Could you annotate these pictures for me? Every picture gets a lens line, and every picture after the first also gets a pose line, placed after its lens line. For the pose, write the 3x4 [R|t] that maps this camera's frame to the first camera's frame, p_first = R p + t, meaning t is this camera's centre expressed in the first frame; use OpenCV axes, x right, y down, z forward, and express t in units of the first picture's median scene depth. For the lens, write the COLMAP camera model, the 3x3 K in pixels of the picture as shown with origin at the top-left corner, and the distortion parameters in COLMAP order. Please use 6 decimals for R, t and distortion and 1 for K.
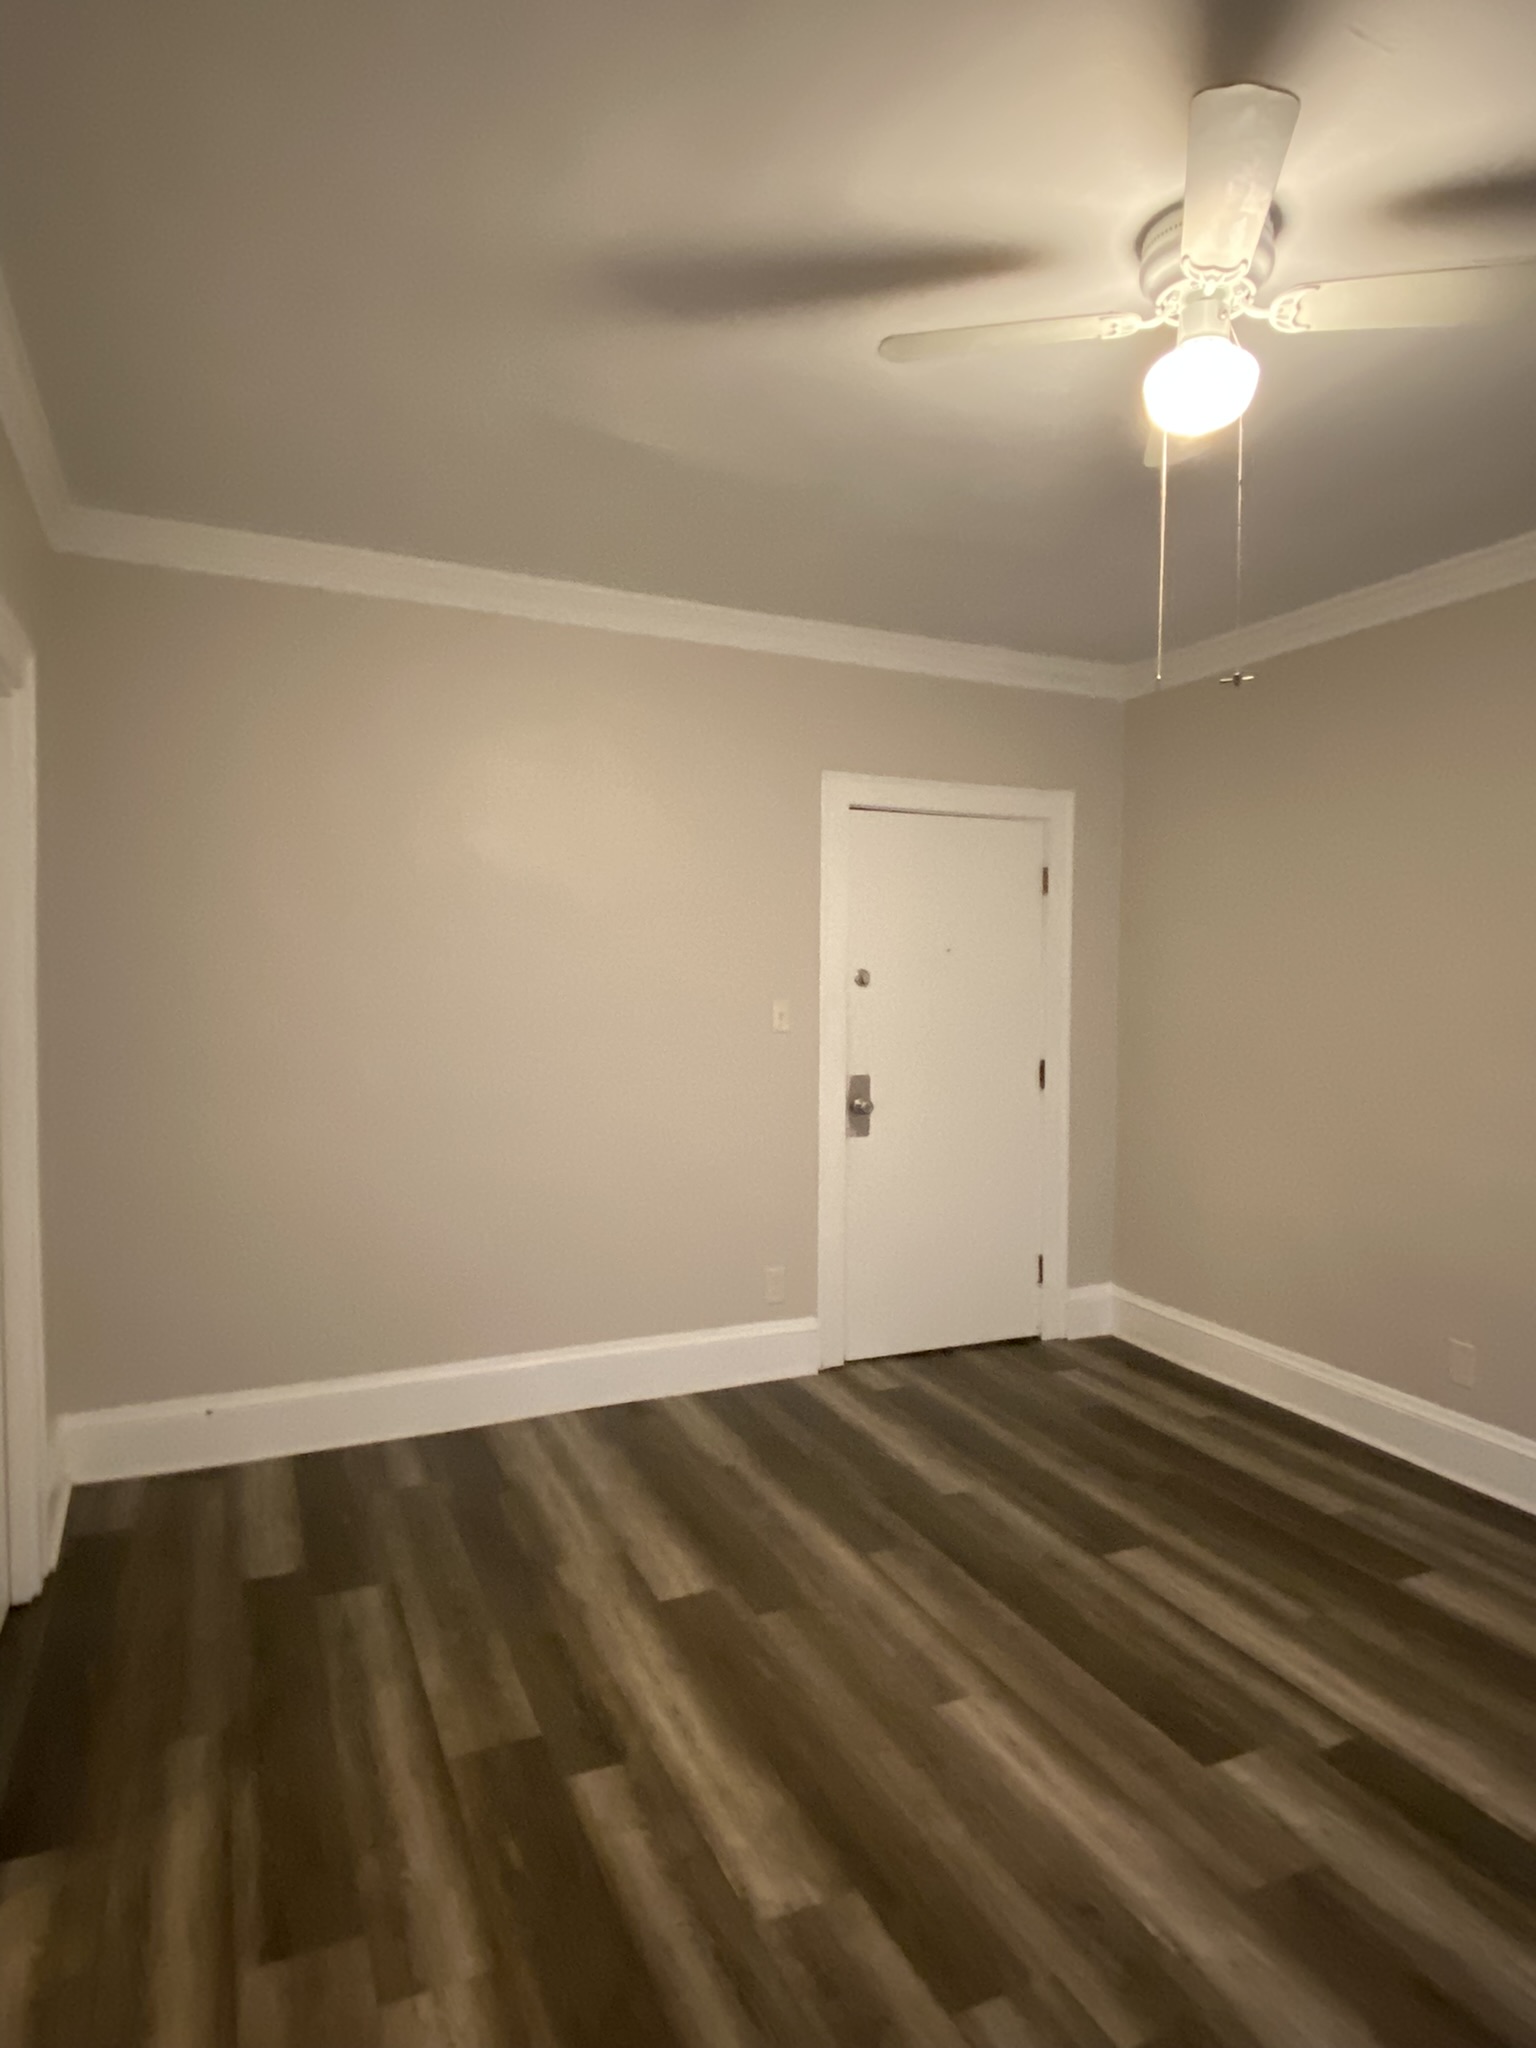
lens RADIAL K [[1210.7, 0, 756.7], [0, 1210.7, 1023.4], [0, 0, 1]] dist [0.035076, -0.040946]
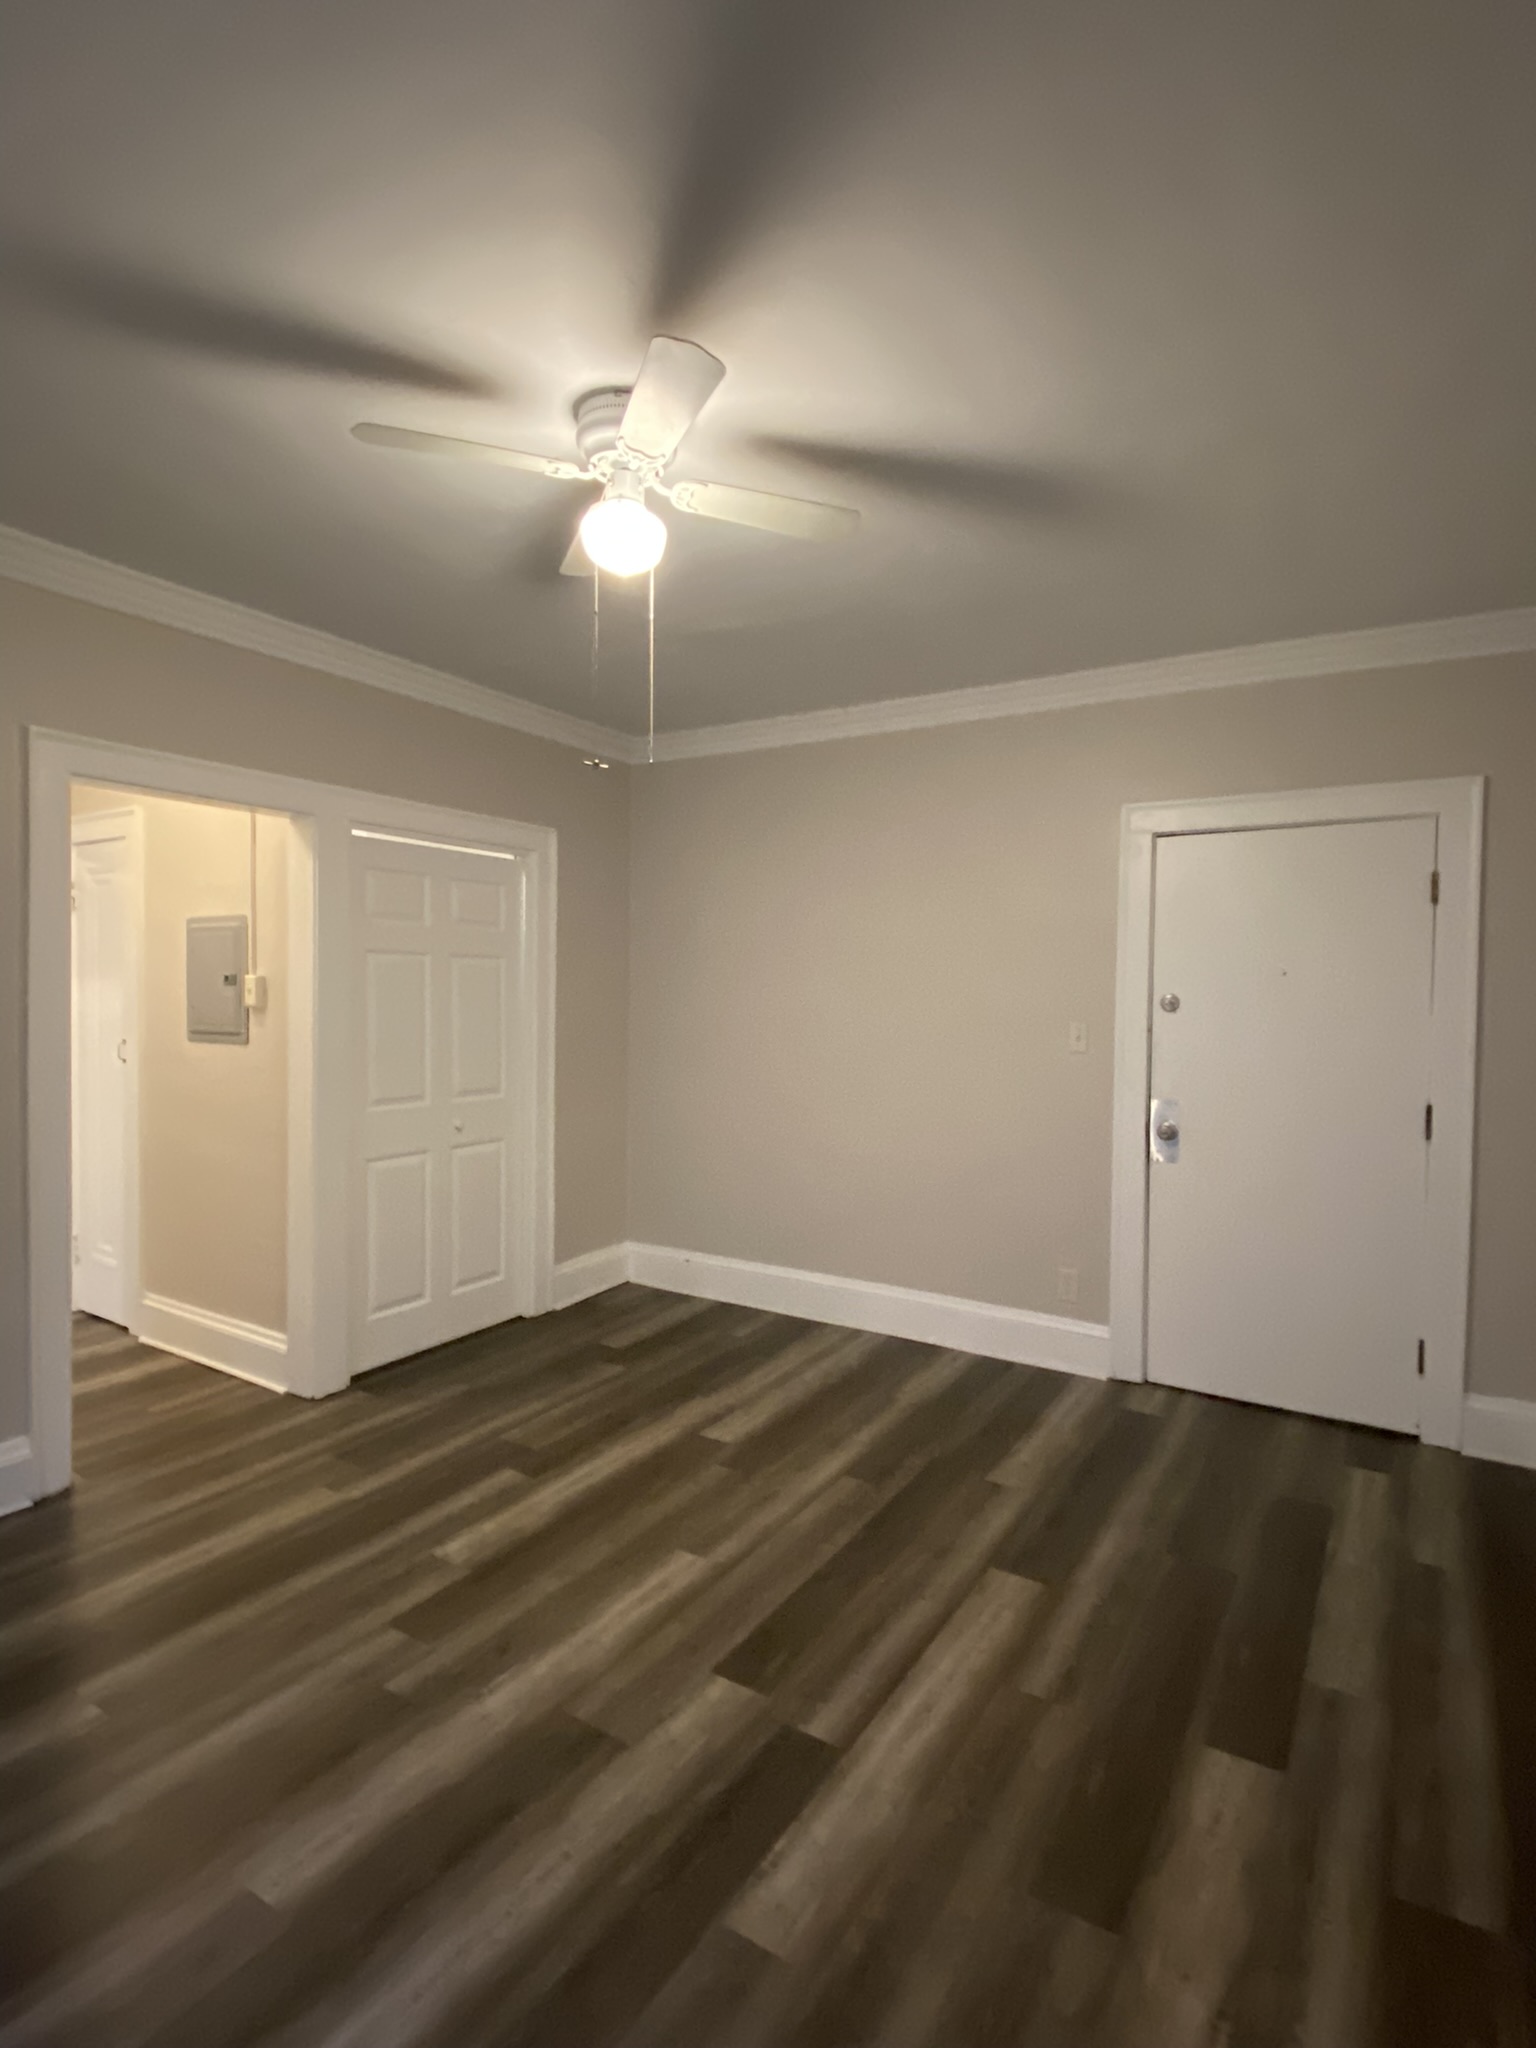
lens RADIAL K [[1023.1, 0, 768.0], [0, 1023.1, 1024.0], [0, 0, 1]] dist [0.048387, -0.061235]
pose [[0.568446, 0.030487, -0.822155, 0.969693], [-0.048341, 0.998824, 0.003615, -0.017497], [0.821299, 0.037689, 0.569252, 0.365821]]
